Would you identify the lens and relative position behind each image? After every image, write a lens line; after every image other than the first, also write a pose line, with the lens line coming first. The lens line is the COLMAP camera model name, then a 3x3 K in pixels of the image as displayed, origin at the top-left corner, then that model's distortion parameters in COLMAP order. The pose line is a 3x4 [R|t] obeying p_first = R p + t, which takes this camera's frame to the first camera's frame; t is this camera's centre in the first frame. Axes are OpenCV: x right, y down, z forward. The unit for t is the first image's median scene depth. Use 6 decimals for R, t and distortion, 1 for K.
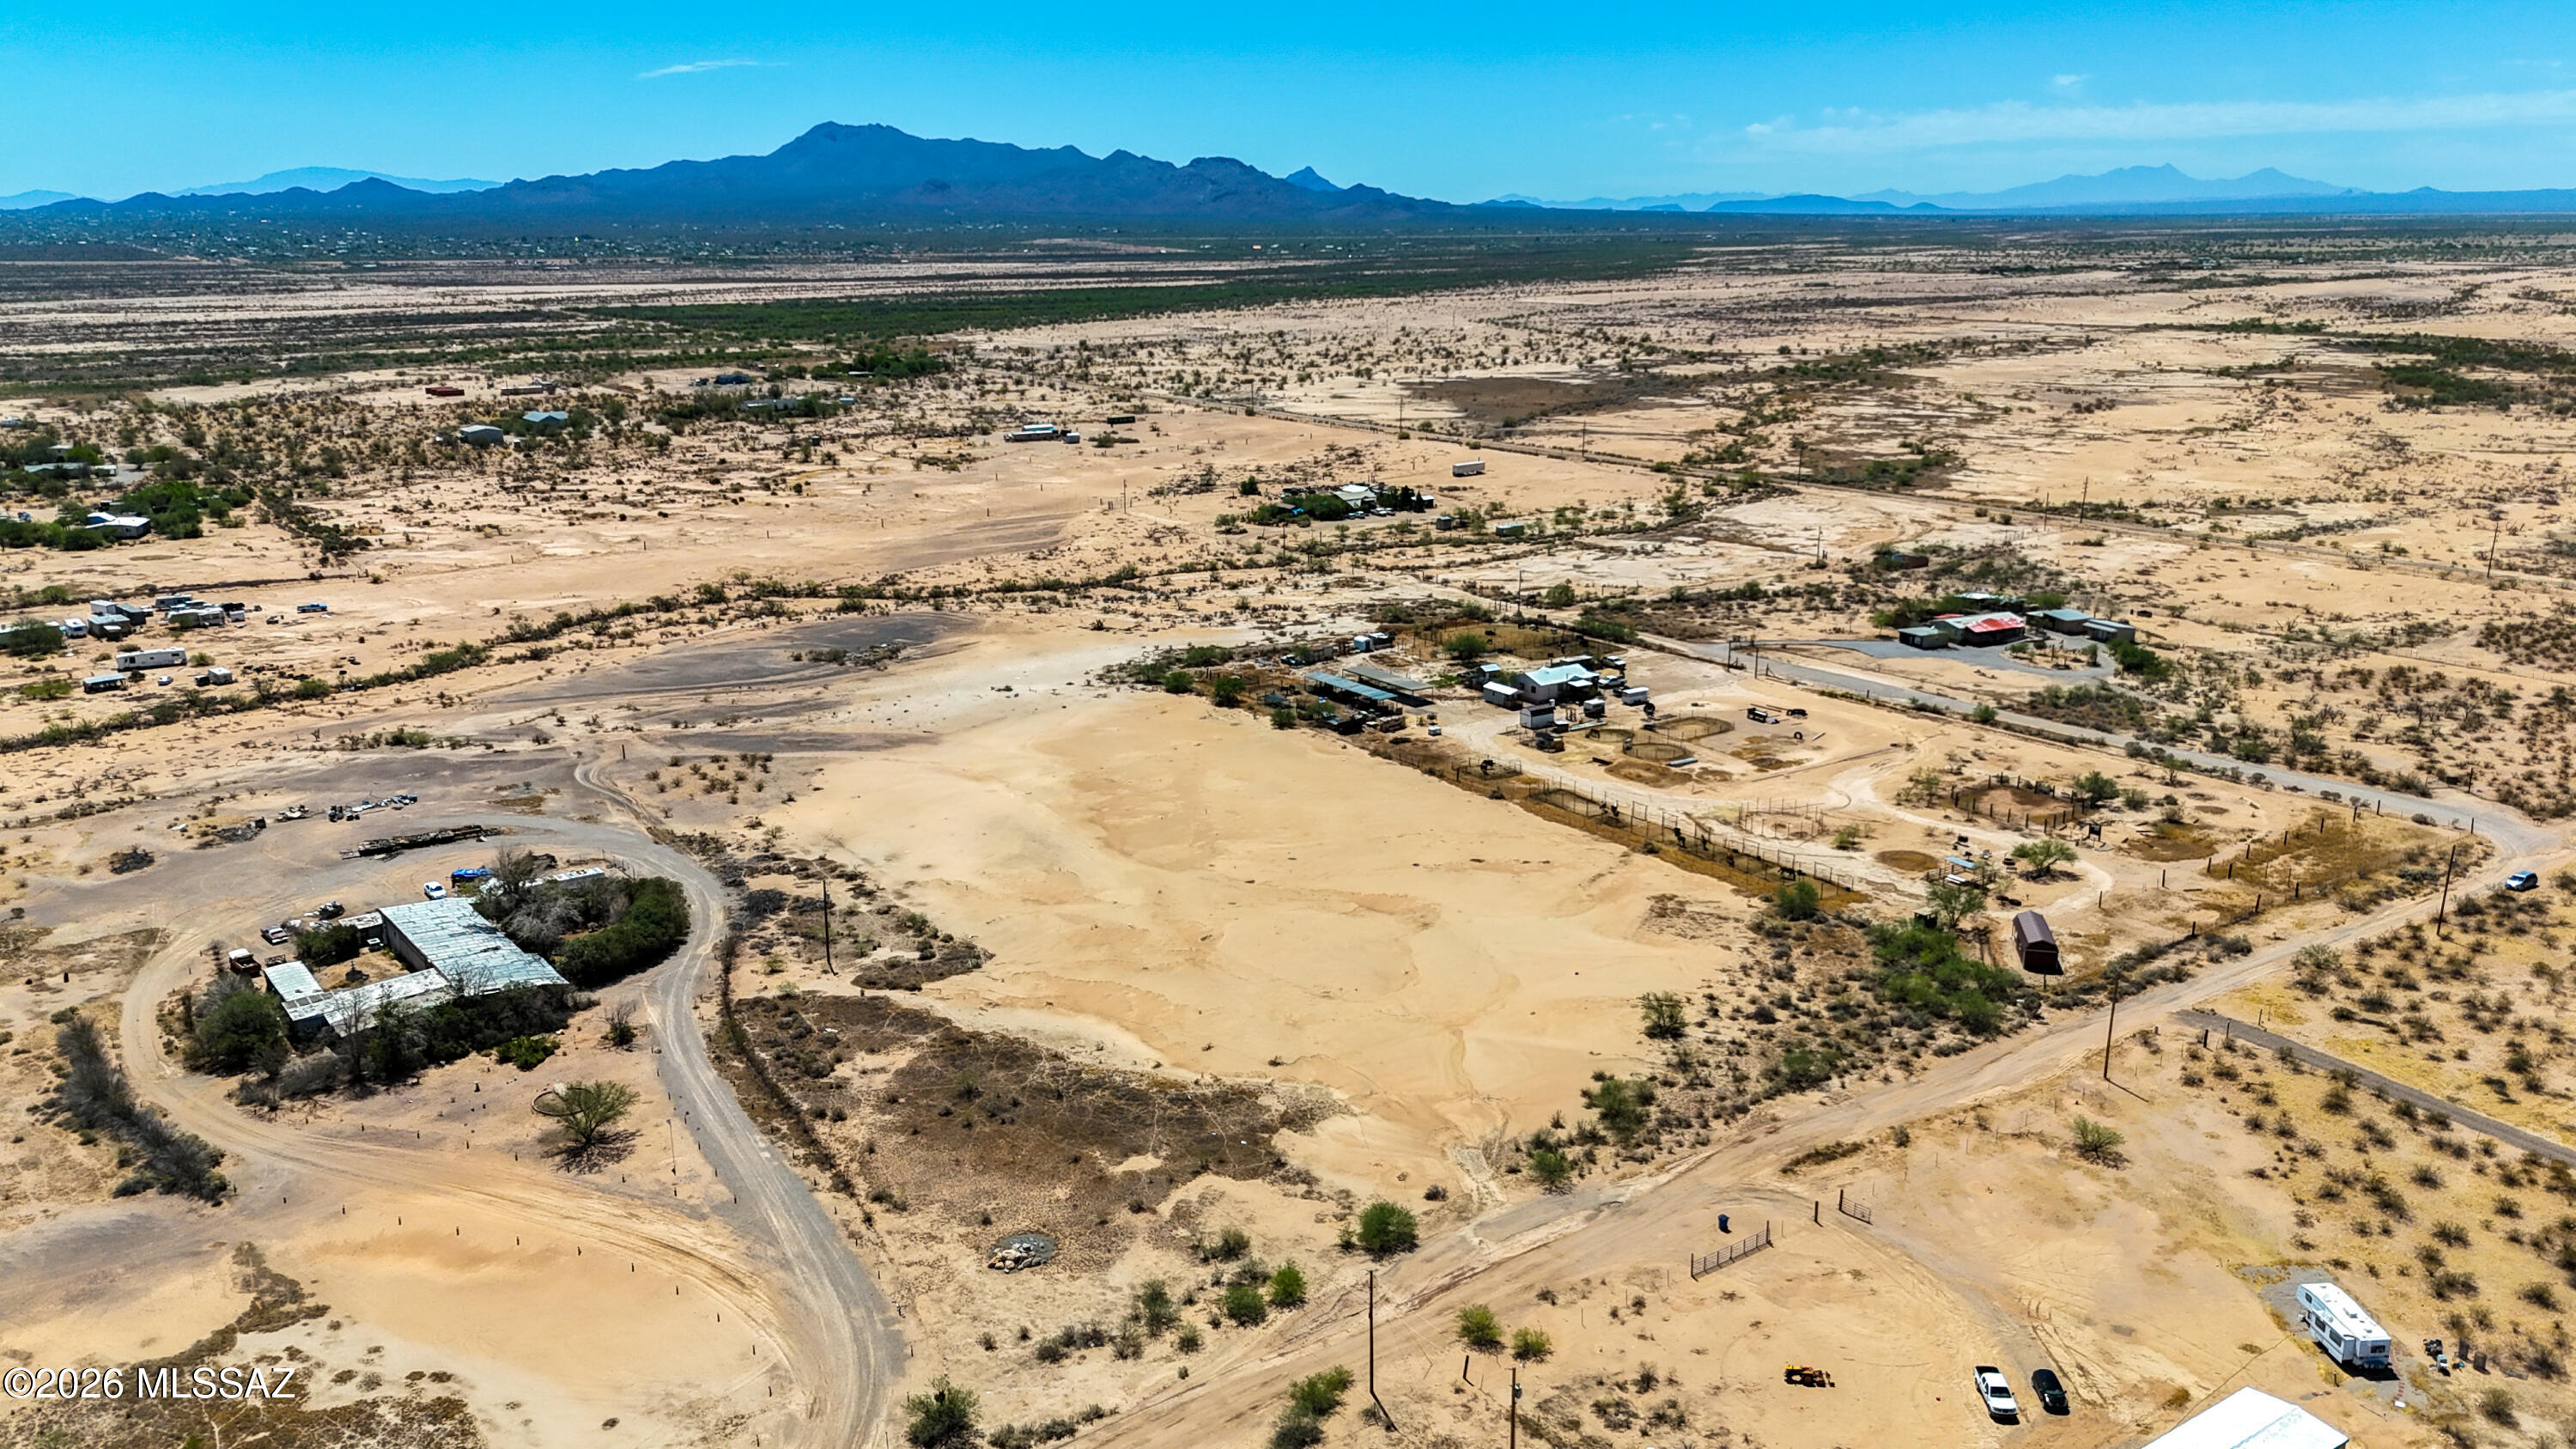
lens RADIAL K [[1905.2, 0, 1288.0], [0, 1905.2, 722.6], [0, 0, 1]] dist [0.064808, -0.060296]
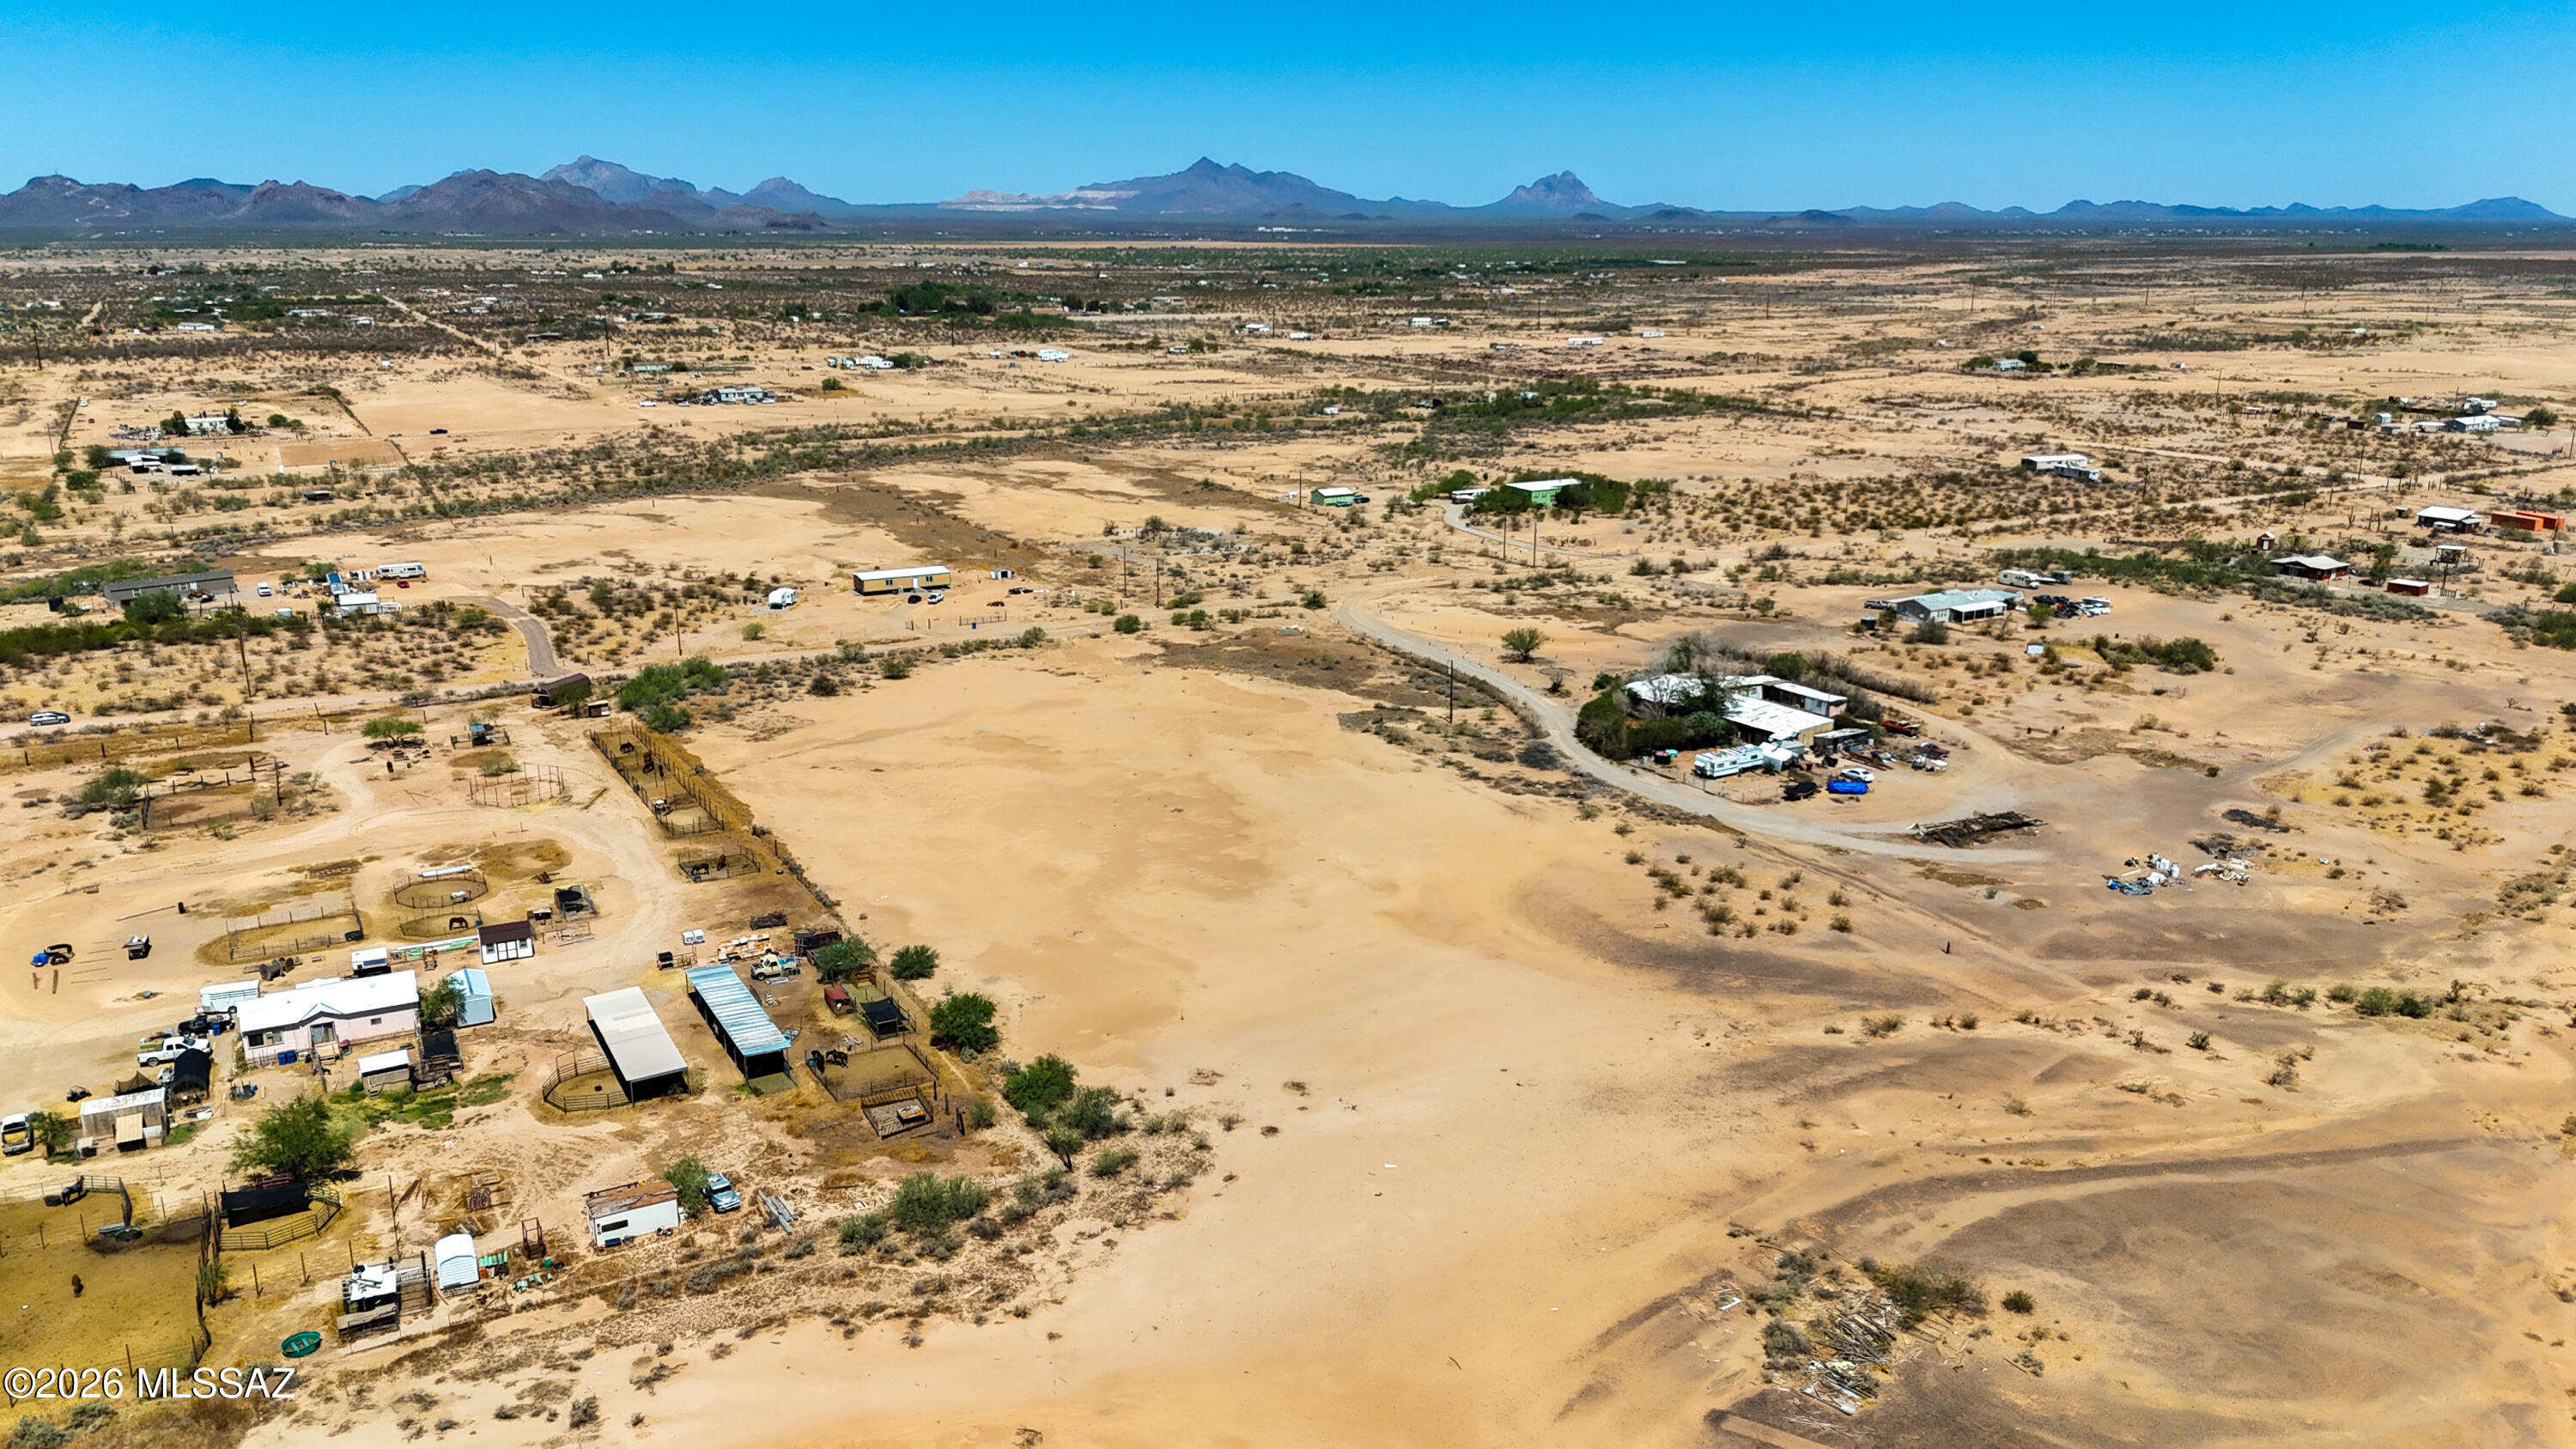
lens RADIAL K [[1905.2, 0, 1283.2], [0, 1905.2, 721.5], [0, 0, 1]] dist [0.064808, -0.060296]
pose [[-0.994582, -0.021195, 0.101776, -0.255683], [0.032049, 0.868802, 0.494121, -0.519310], [-0.098896, 0.494705, -0.863415, 2.118546]]
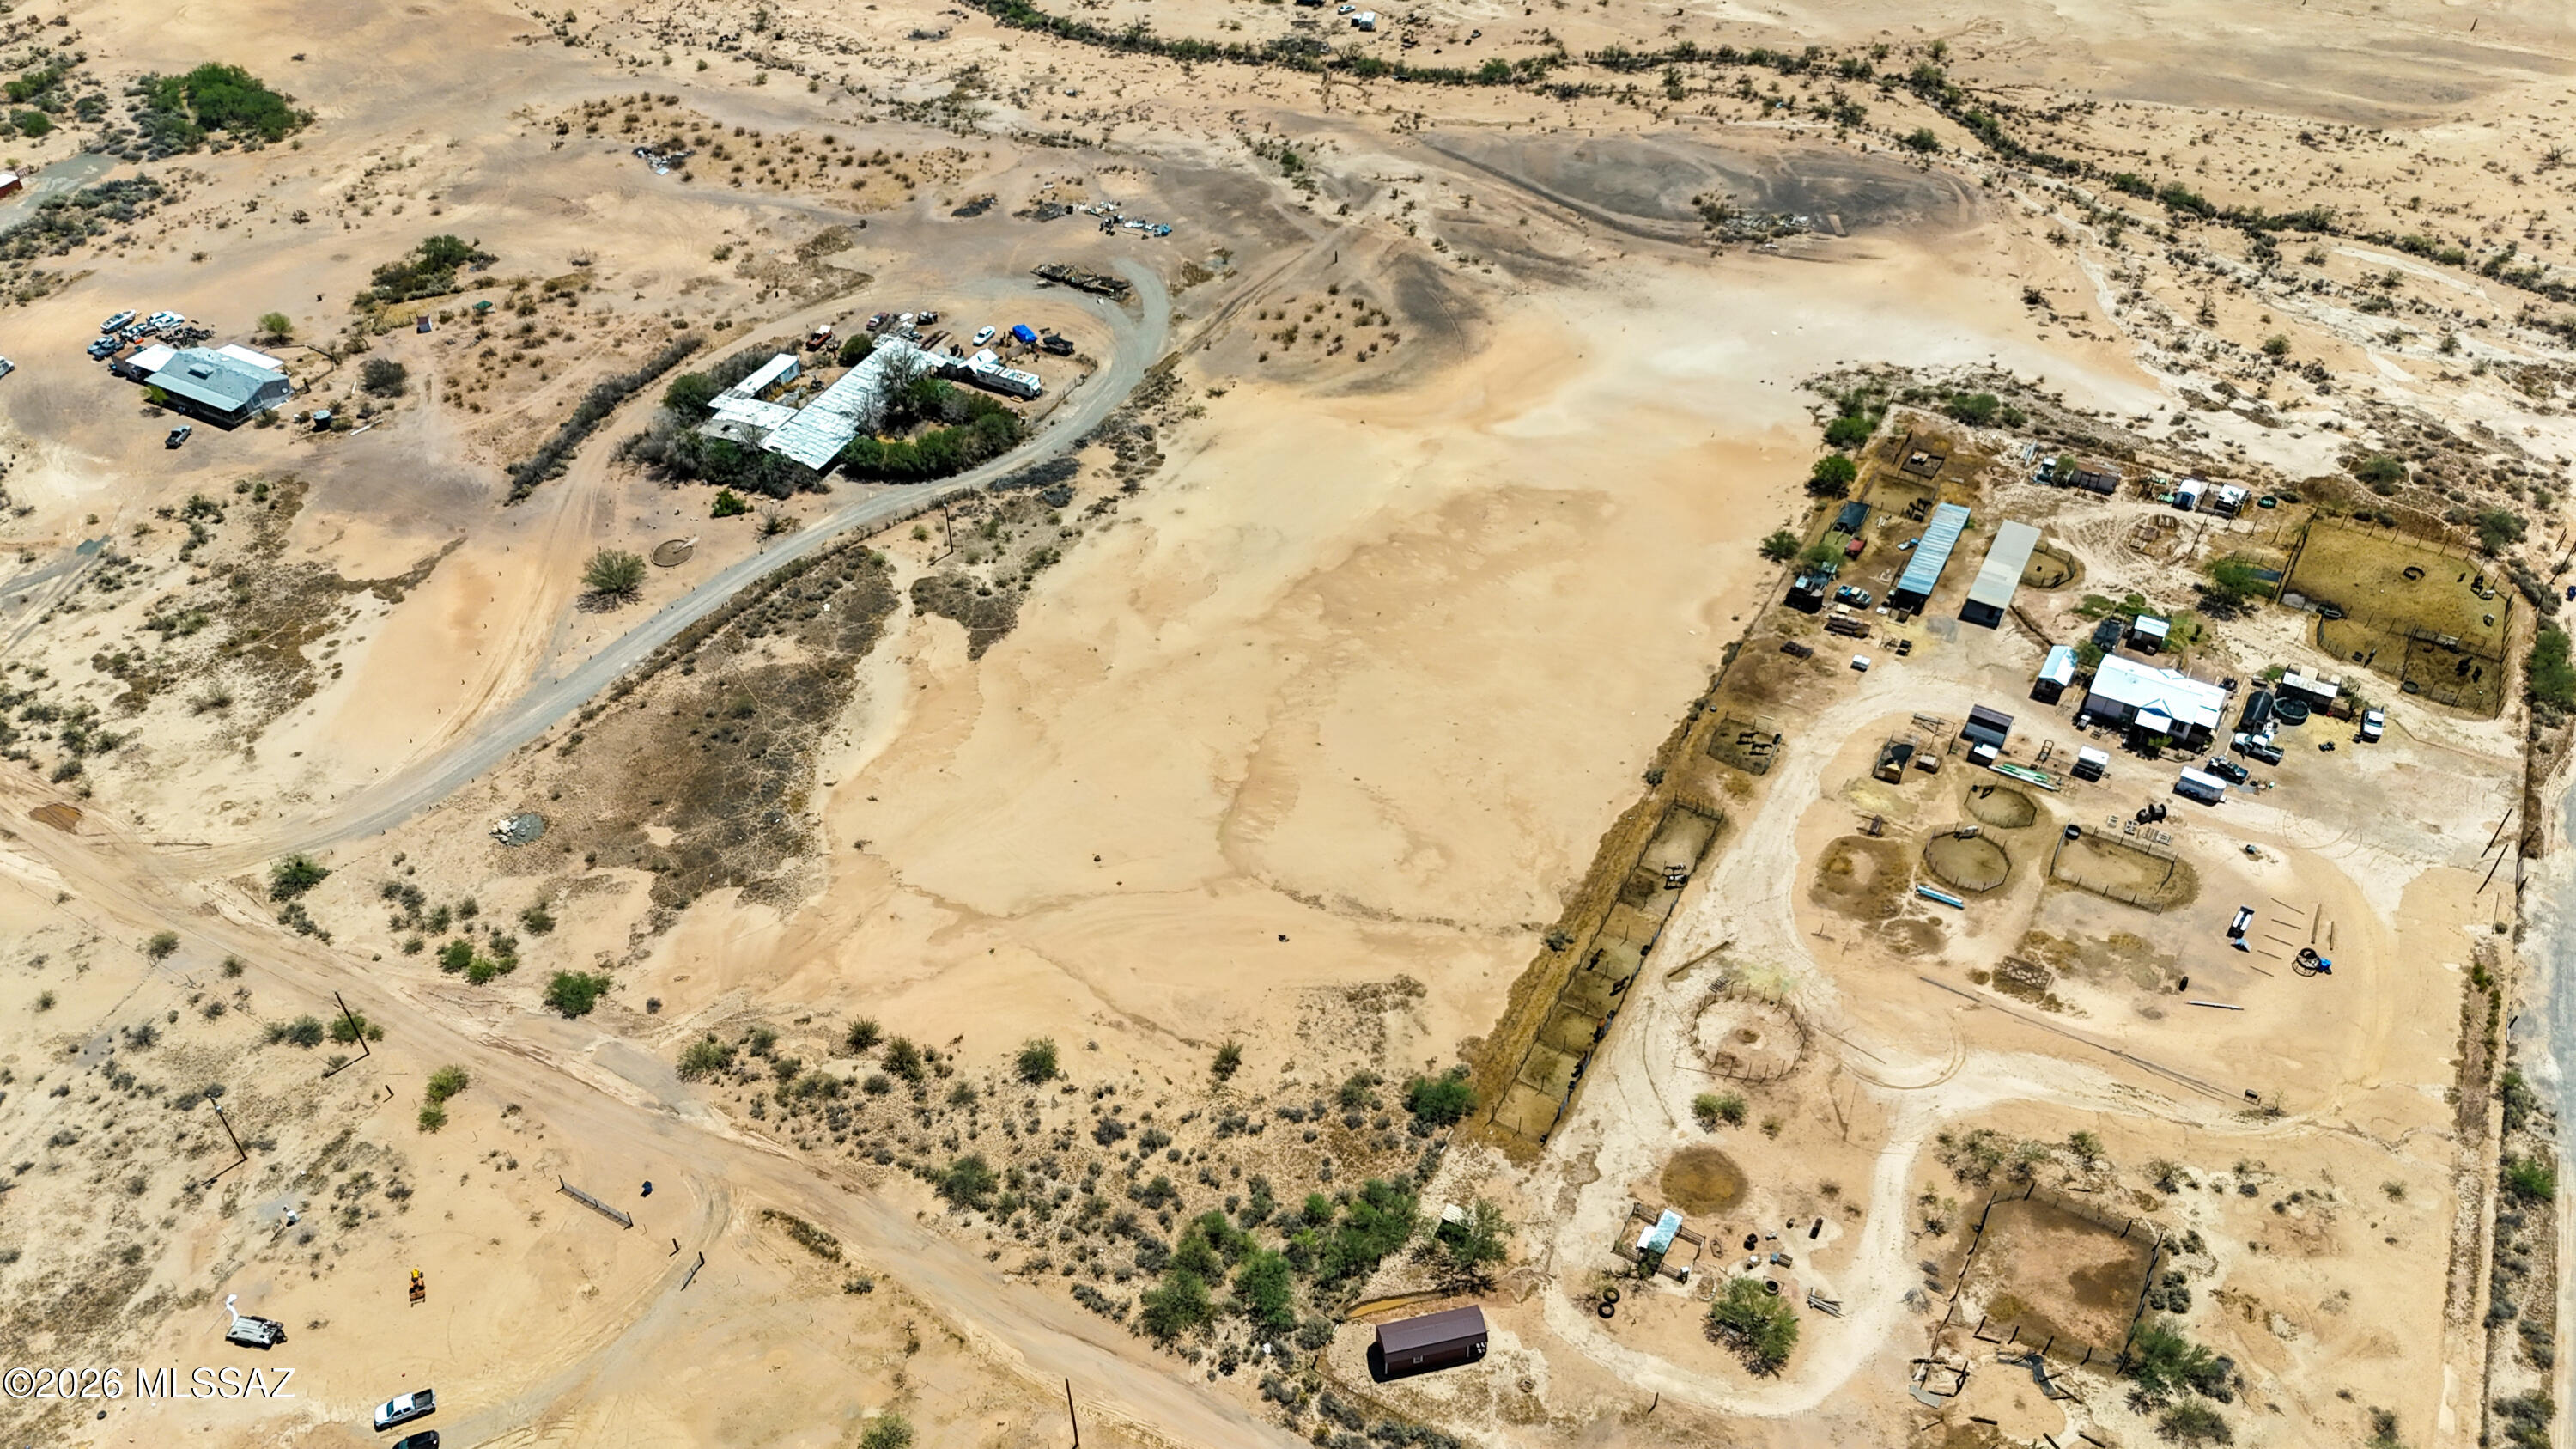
lens RADIAL K [[1905.2, 0, 1283.8], [0, 1905.2, 726.5], [0, 0, 1]] dist [0.064808, -0.060296]
pose [[0.429982, 0.594203, -0.679734, 0.746013], [-0.220680, 0.799221, 0.559058, -0.514232], [0.875452, -0.090381, 0.474779, 0.589202]]
